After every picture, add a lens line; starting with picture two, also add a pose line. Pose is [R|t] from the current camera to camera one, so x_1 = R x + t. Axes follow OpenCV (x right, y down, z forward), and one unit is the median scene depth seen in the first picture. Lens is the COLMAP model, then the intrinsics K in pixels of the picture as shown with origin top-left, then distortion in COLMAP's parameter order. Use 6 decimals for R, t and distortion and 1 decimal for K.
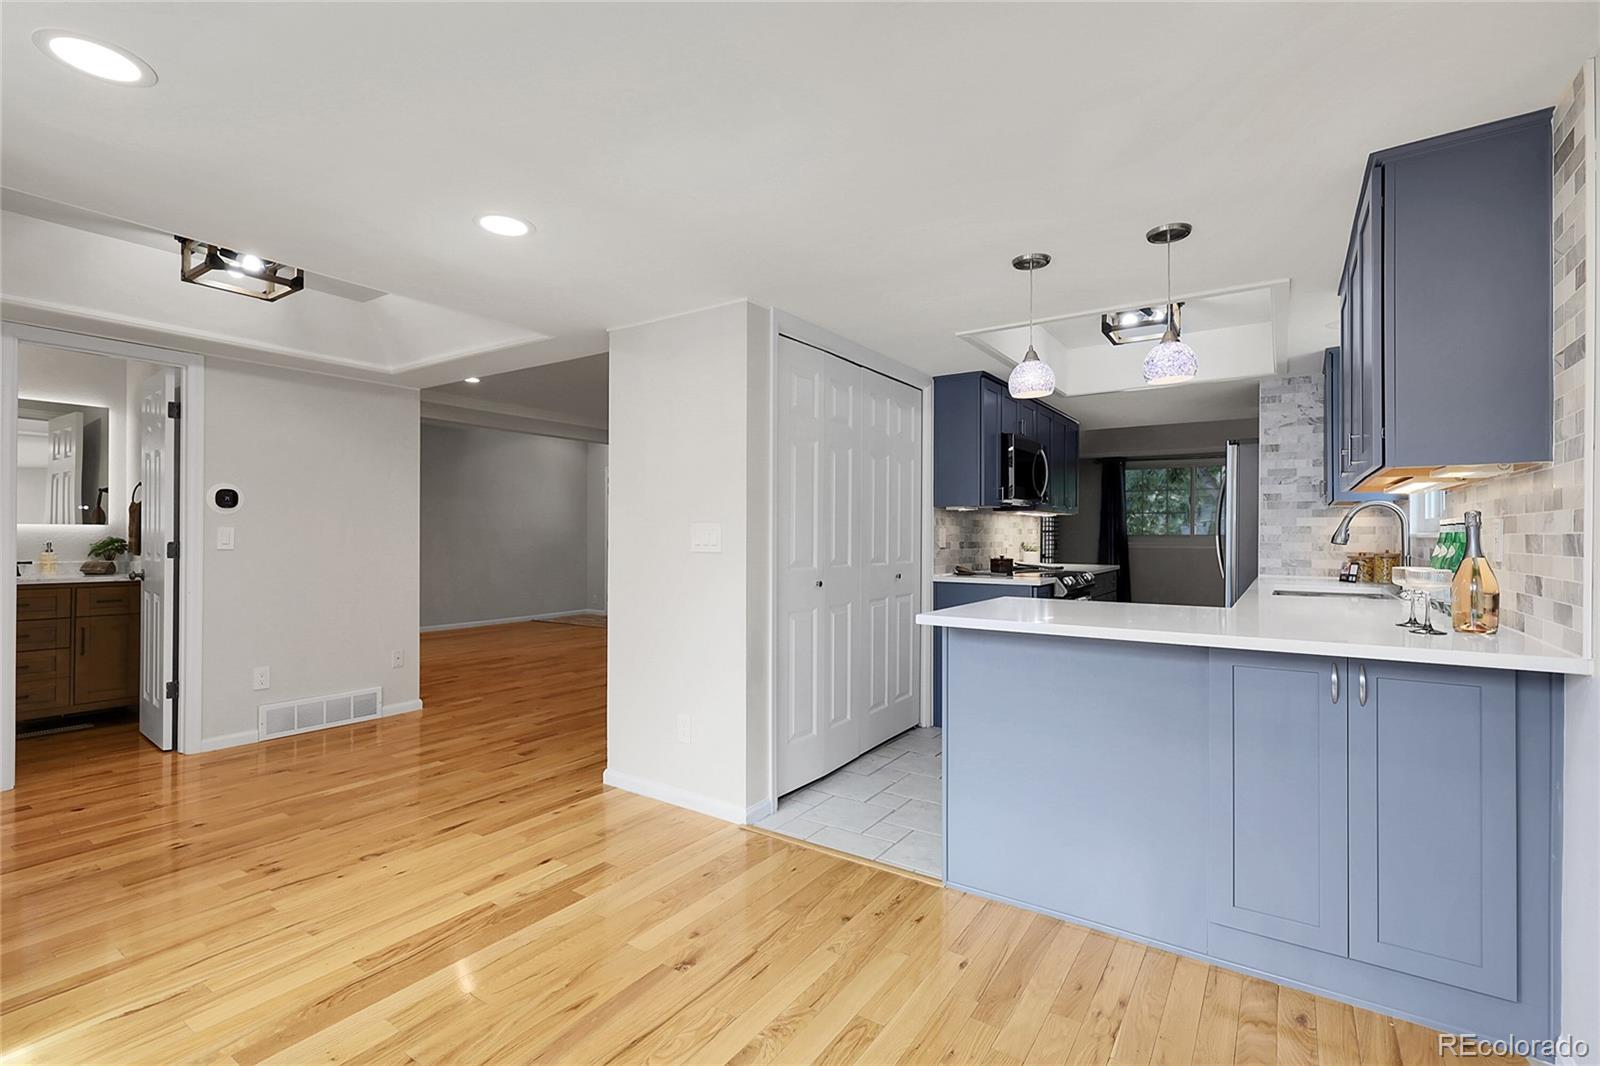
lens RADIAL K [[722.8, 0, 798.8], [0, 722.8, 533.0], [0, 0, 1]] dist [0.001214, -0.000110]
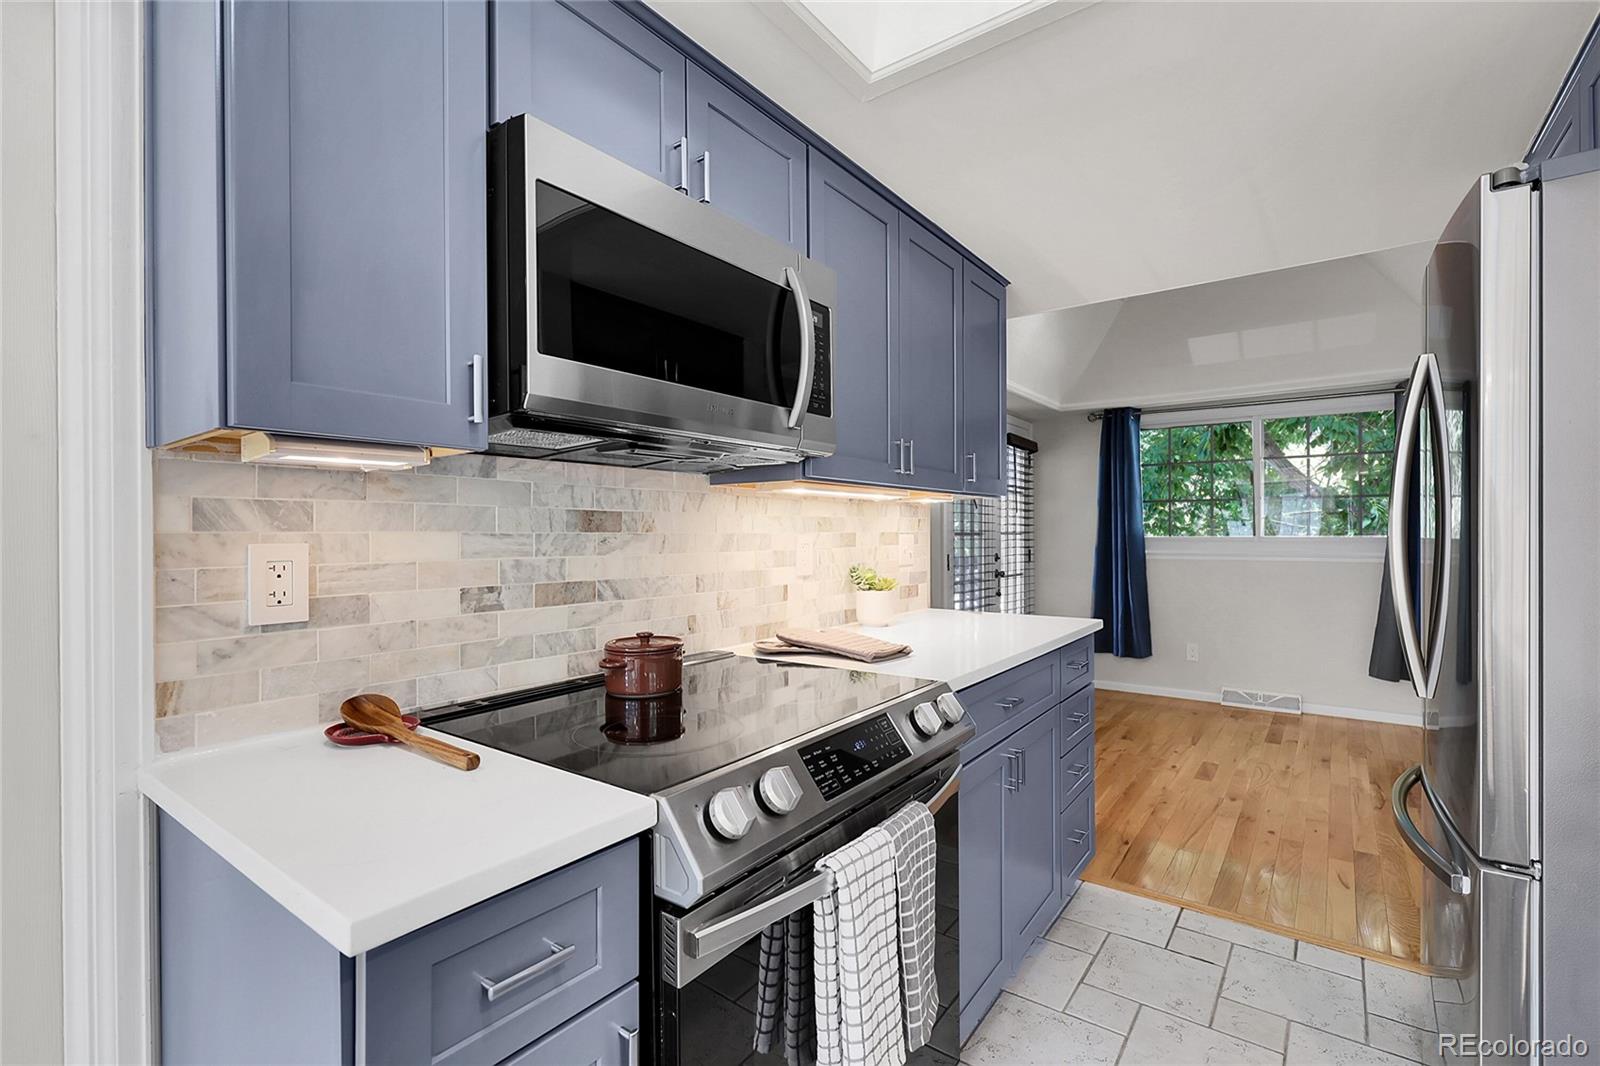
lens RADIAL K [[722.8, 0, 798.8], [0, 722.8, 528.4], [0, 0, 1]] dist [0.001214, -0.000110]
pose [[0.999109, -0.002388, -0.042142, 0.321975], [0.002273, 0.999994, -0.002774, -0.008556], [0.042148, 0.002675, 0.999108, 0.647230]]
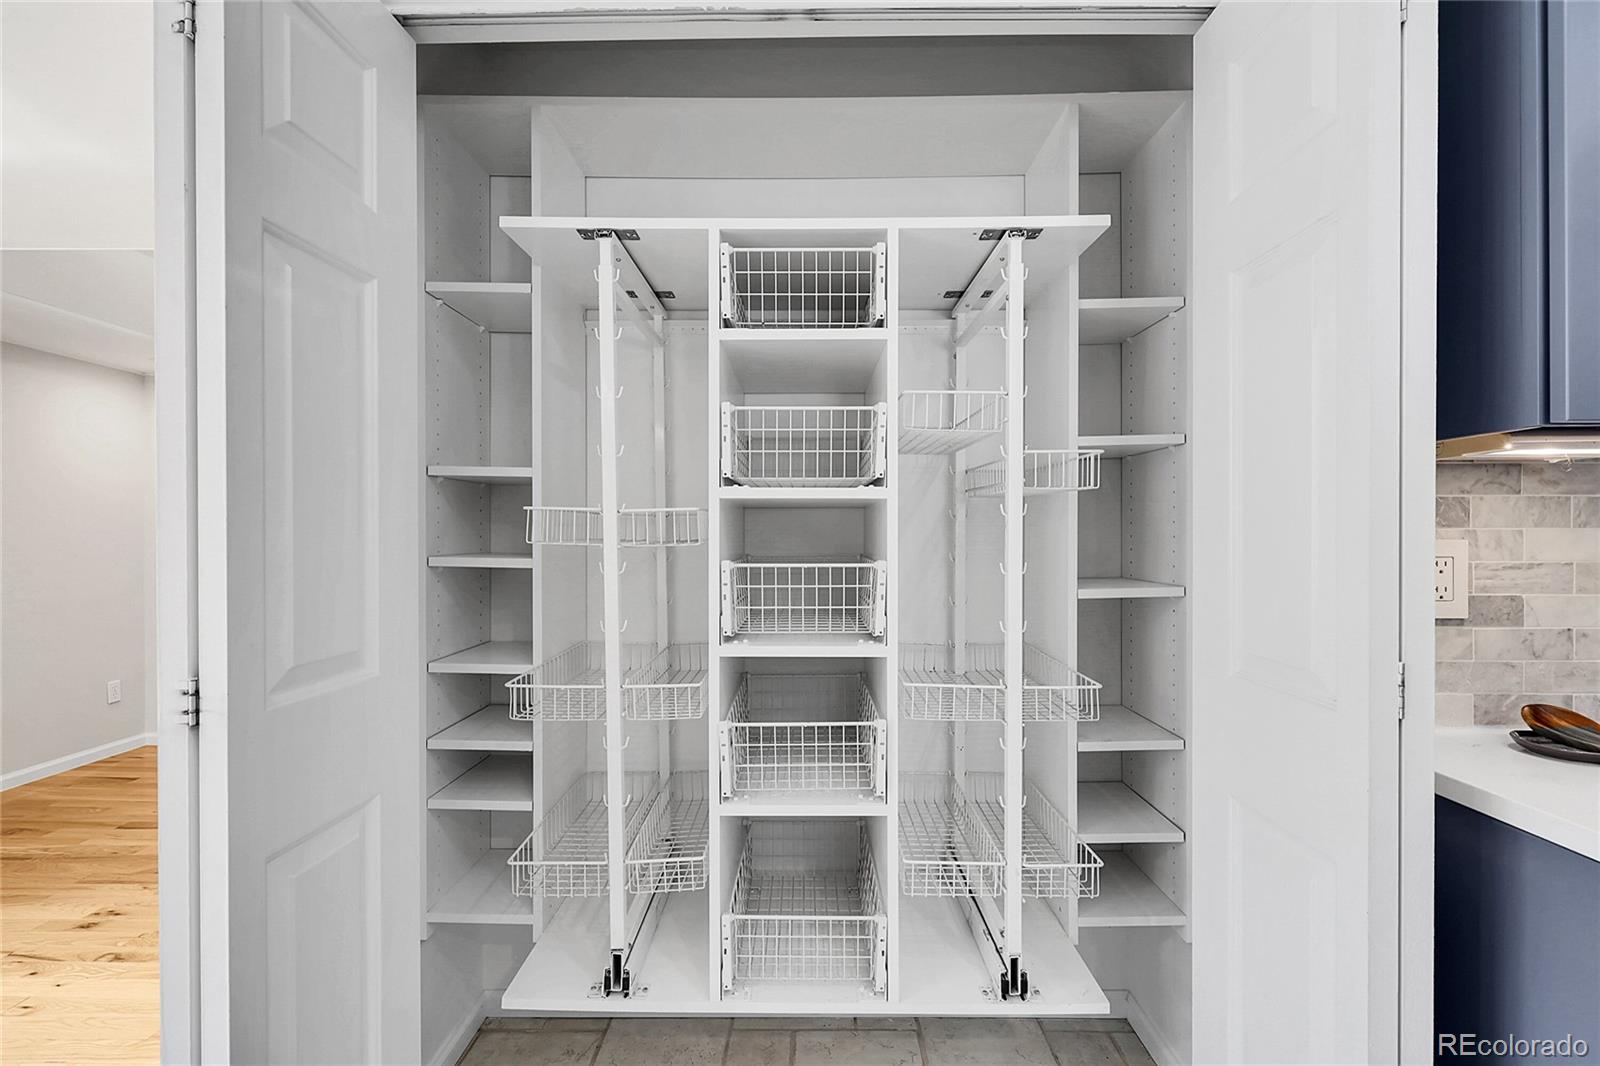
lens RADIAL K [[722.8, 0, 798.3], [0, 722.8, 536.8], [0, 0, 1]] dist [0.001214, -0.000110]
pose [[0.554458, 0.000763, -0.832211, 0.237609], [0.002765, 0.999992, 0.002759, -0.007103], [0.832207, -0.003831, 0.554452, 0.578194]]
